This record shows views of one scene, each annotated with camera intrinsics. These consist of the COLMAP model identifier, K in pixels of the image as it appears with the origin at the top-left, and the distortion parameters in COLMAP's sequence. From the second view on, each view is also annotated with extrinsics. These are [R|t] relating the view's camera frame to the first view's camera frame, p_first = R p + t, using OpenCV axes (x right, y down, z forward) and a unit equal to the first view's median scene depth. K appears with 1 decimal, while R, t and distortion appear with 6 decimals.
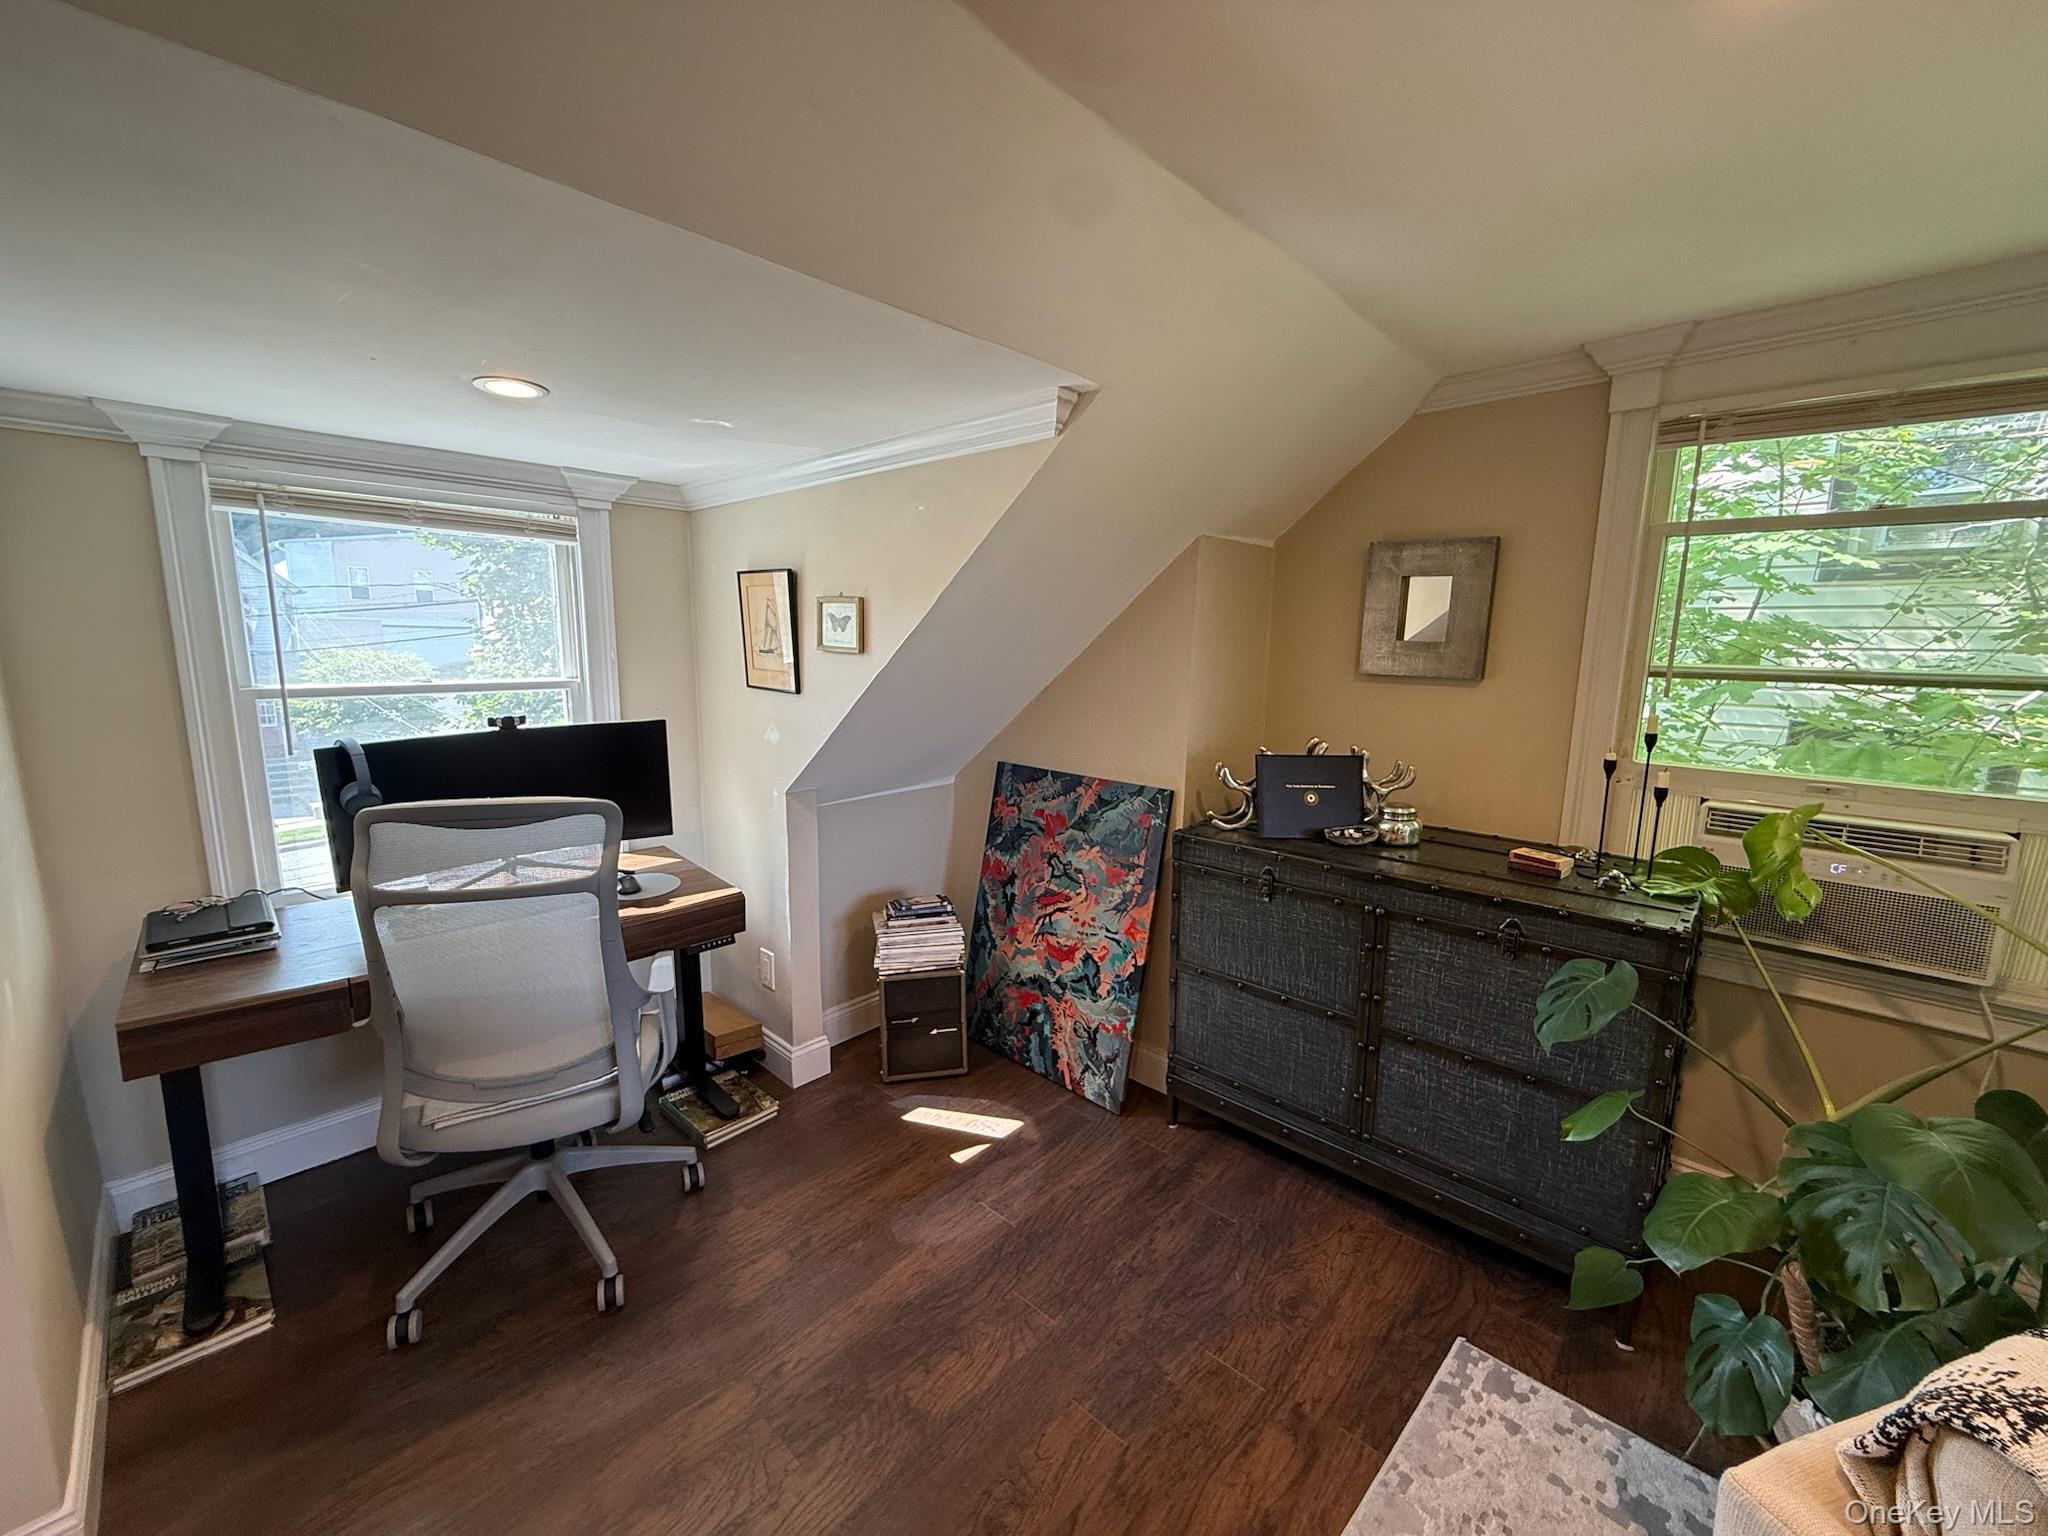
lens RADIAL K [[816.8, 0, 1021.8], [0, 816.8, 768.8], [0, 0, 1]] dist [0.000897, -0.000082]
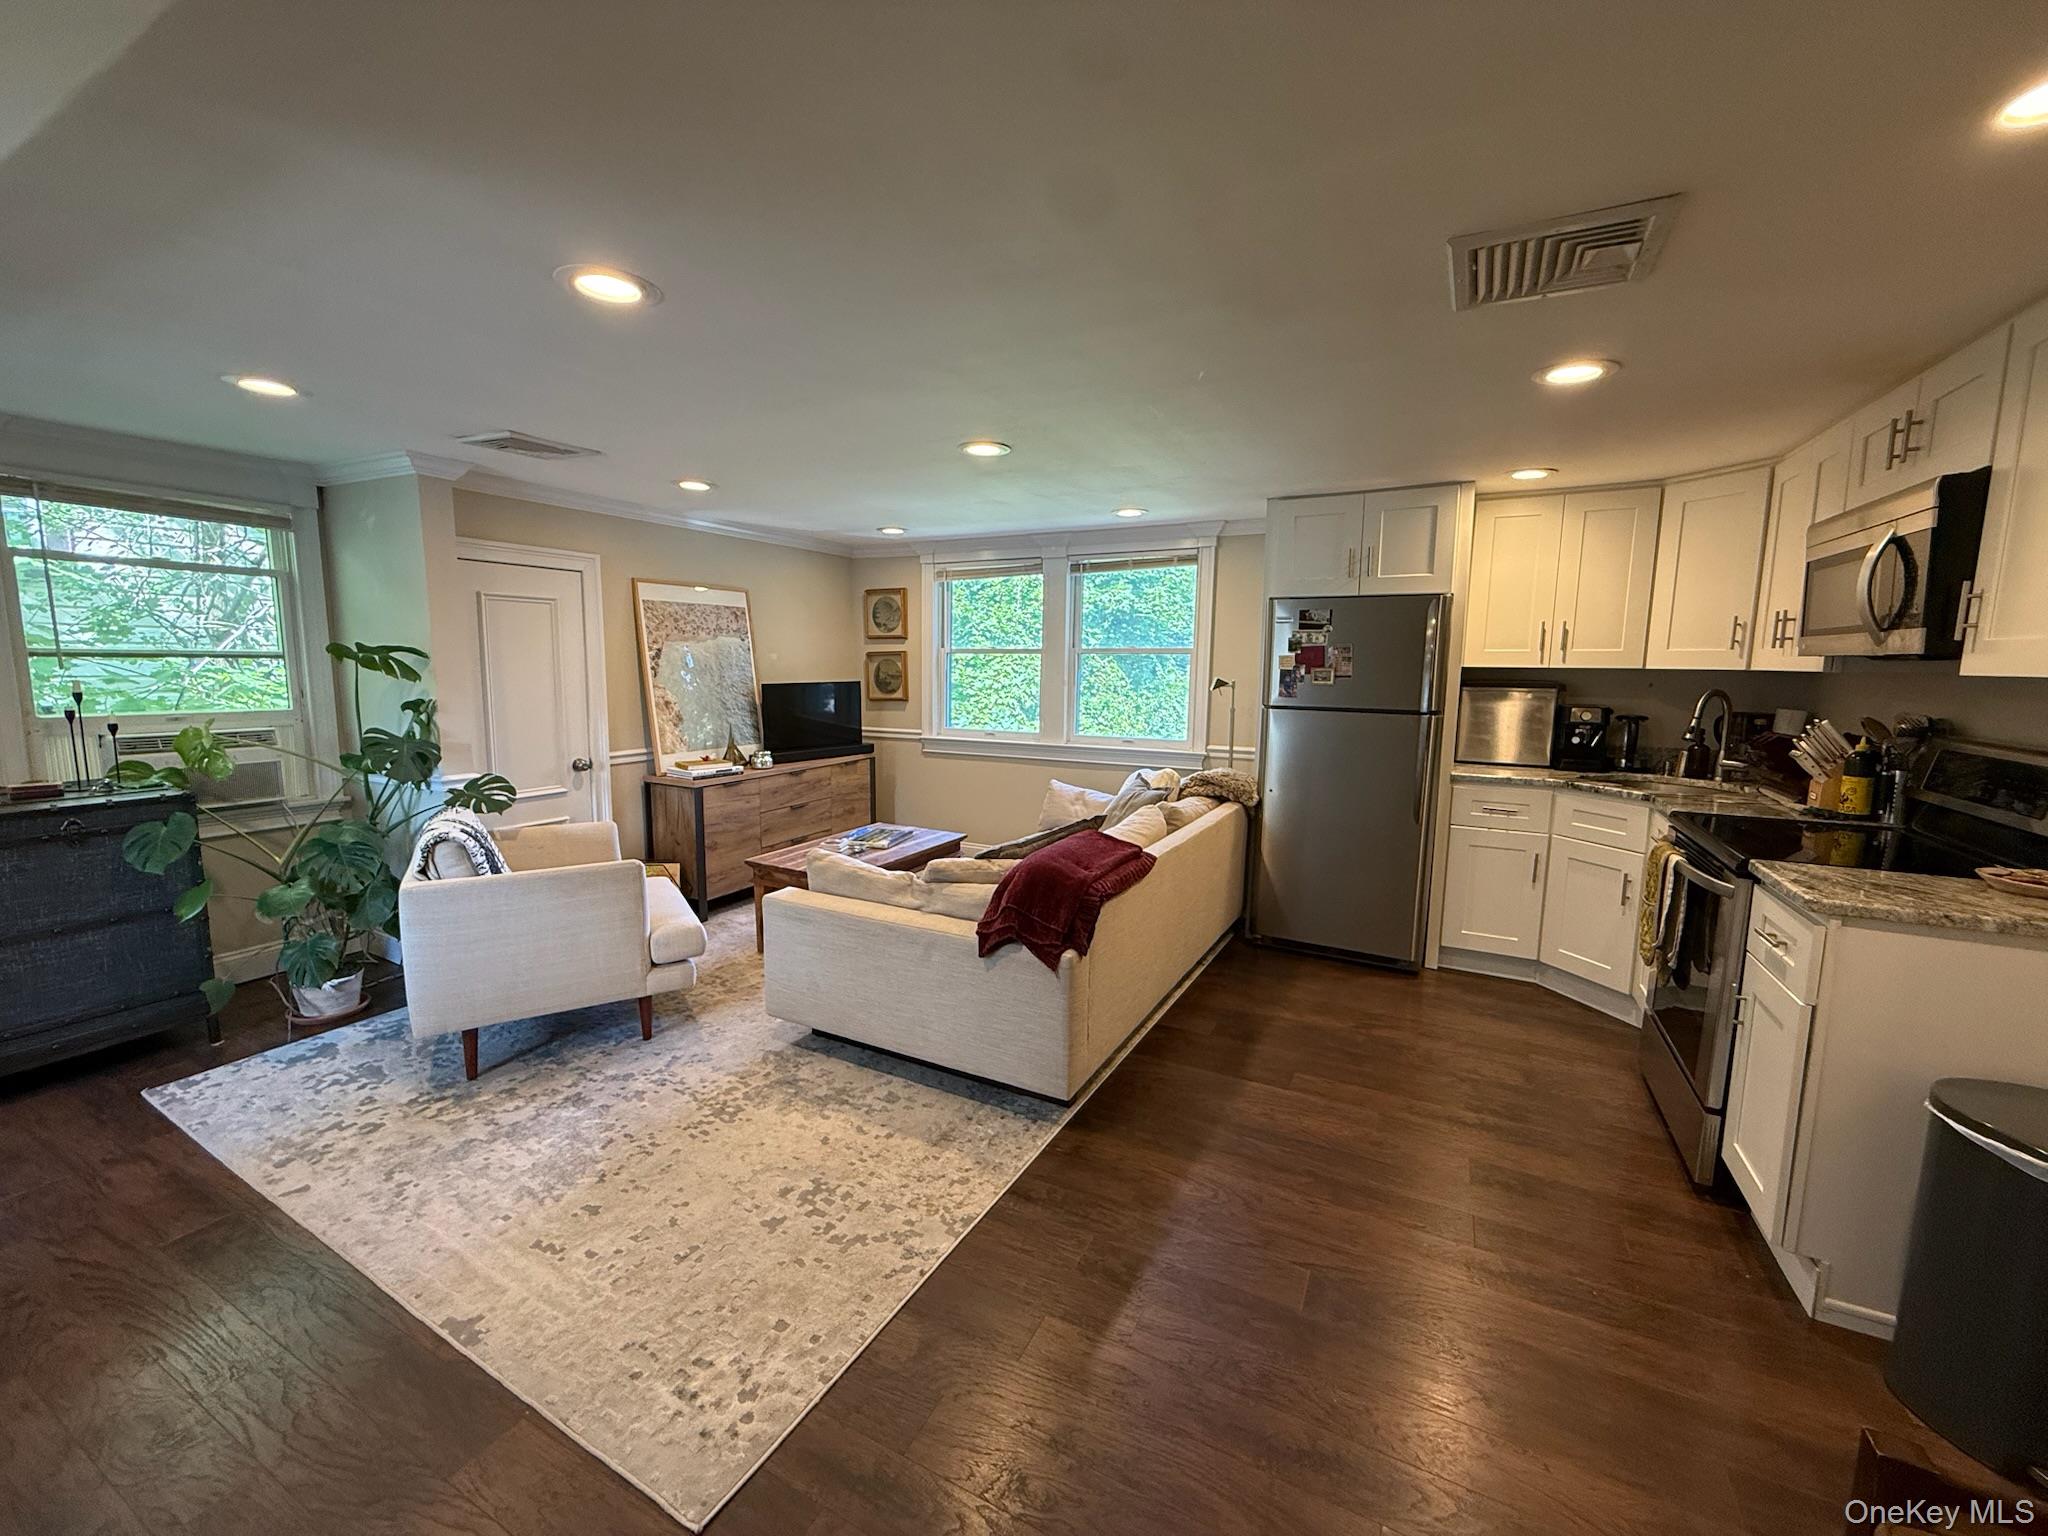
lens RADIAL K [[816.8, 0, 1021.8], [0, 816.8, 768.8], [0, 0, 1]] dist [0.000897, -0.000082]
pose [[-0.267960, -0.143392, 0.952699, -1.237298], [0.136402, 0.973255, 0.184851, 0.056067], [-0.953725, 0.179482, -0.241235, -0.290276]]
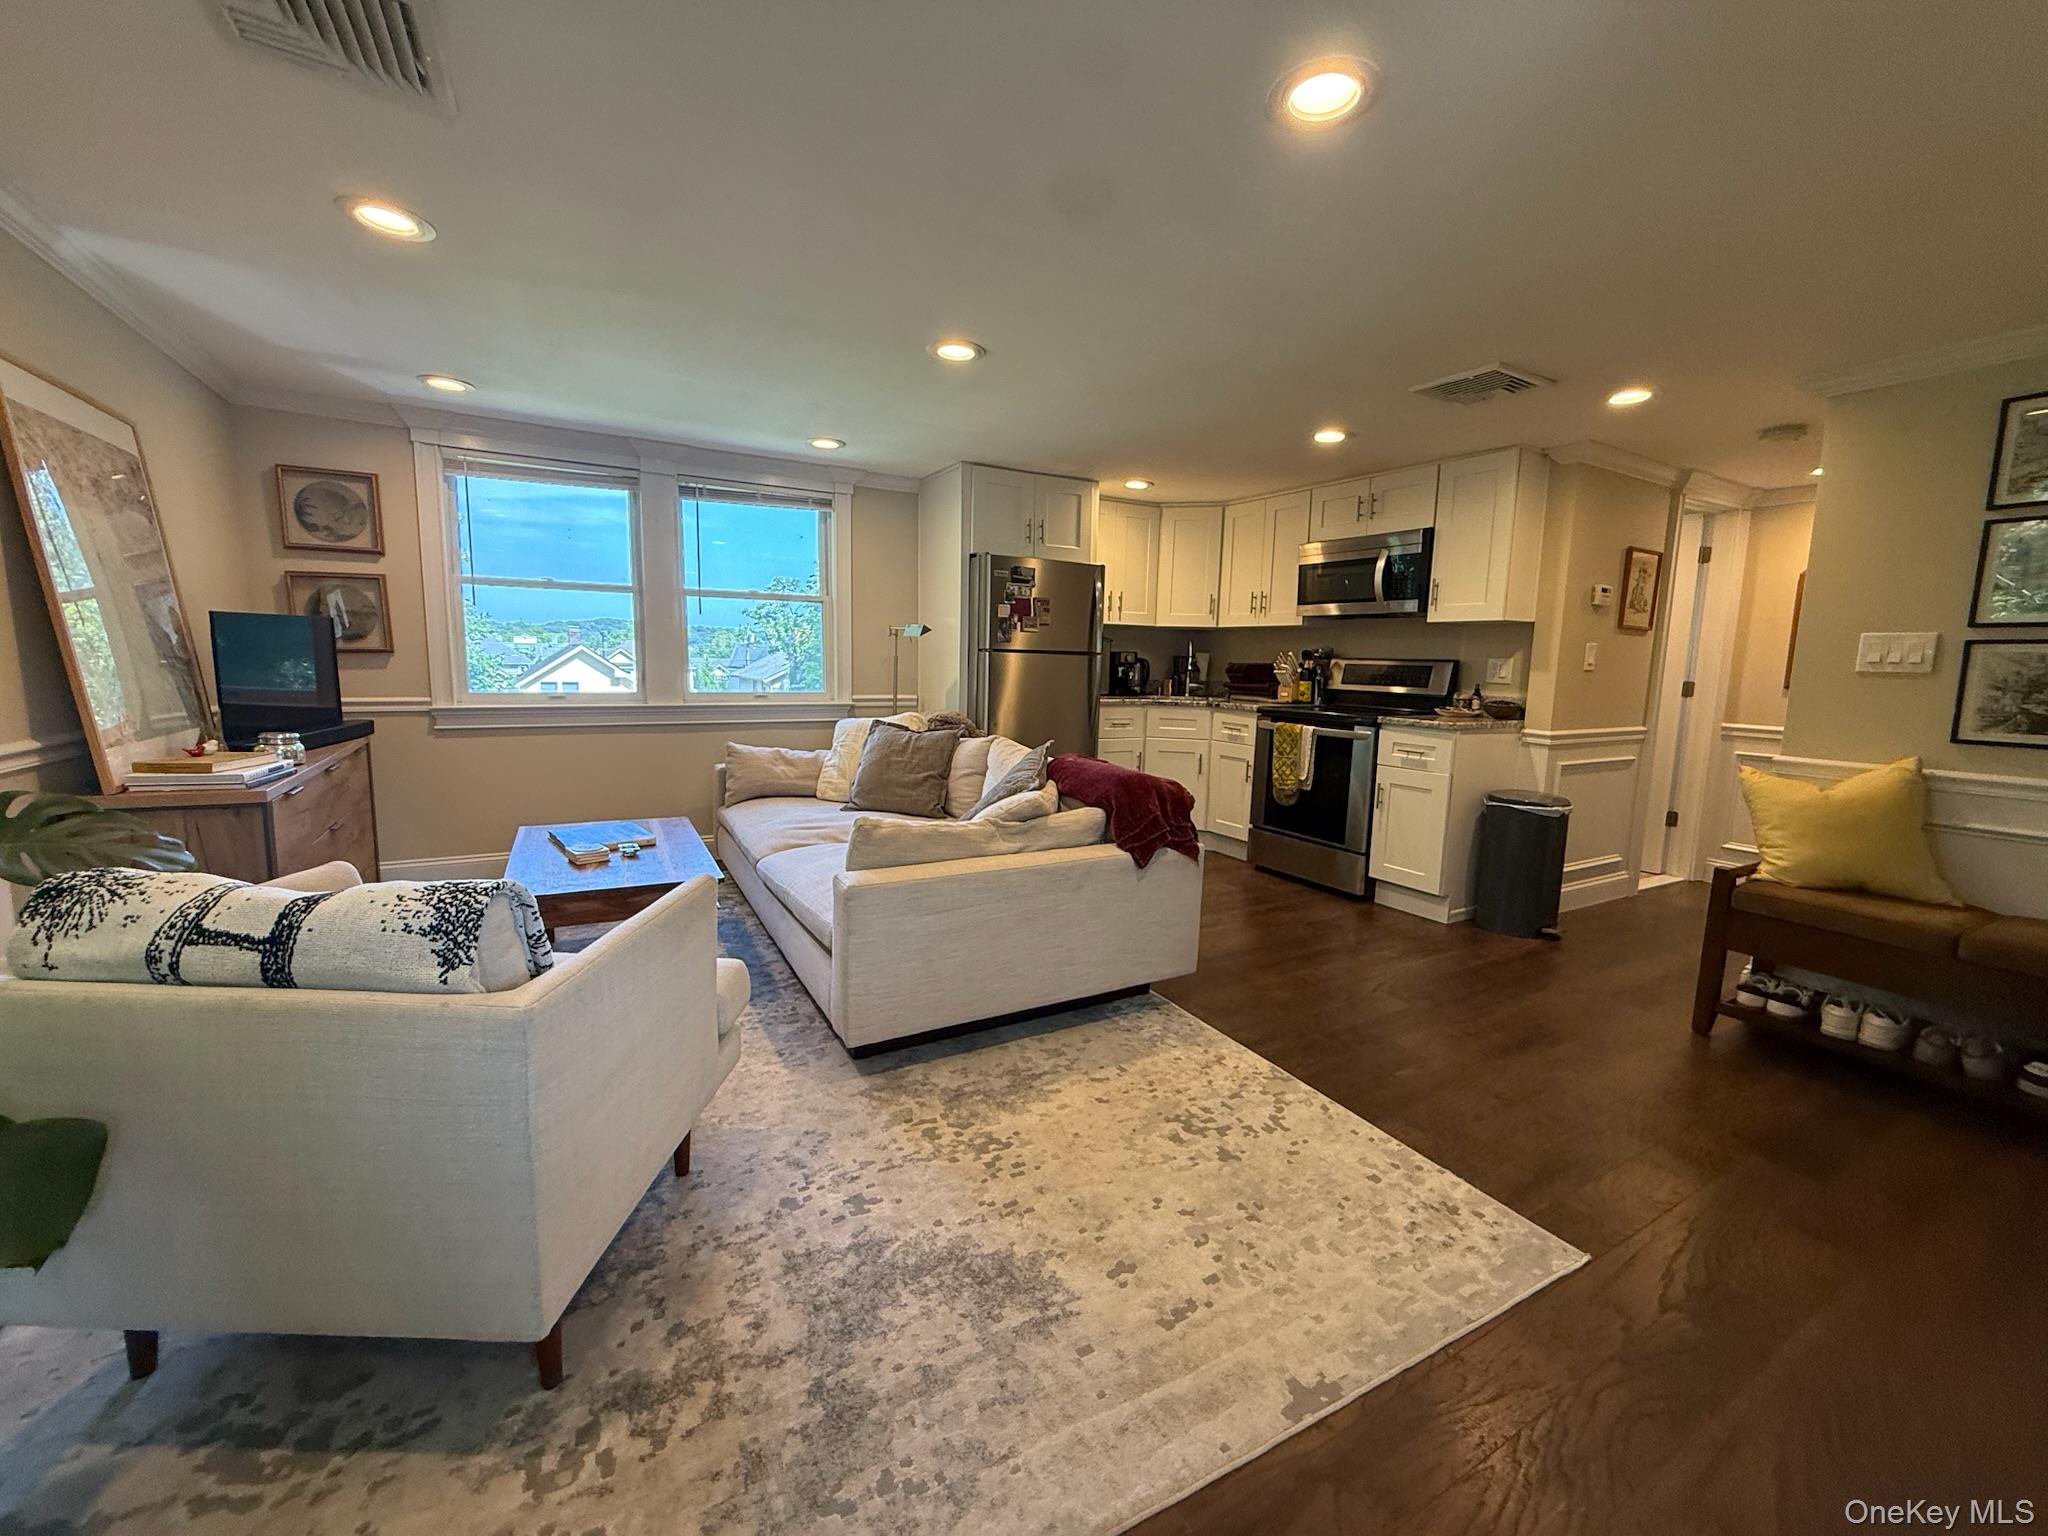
lens RADIAL K [[816.8, 0, 1021.8], [0, 816.8, 768.8], [0, 0, 1]] dist [0.000897, -0.000082]
pose [[-0.955802, -0.077976, 0.283484, -0.136808], [0.006363, 0.958479, 0.285093, 0.030023], [-0.293944, 0.274296, -0.915619, 0.837535]]
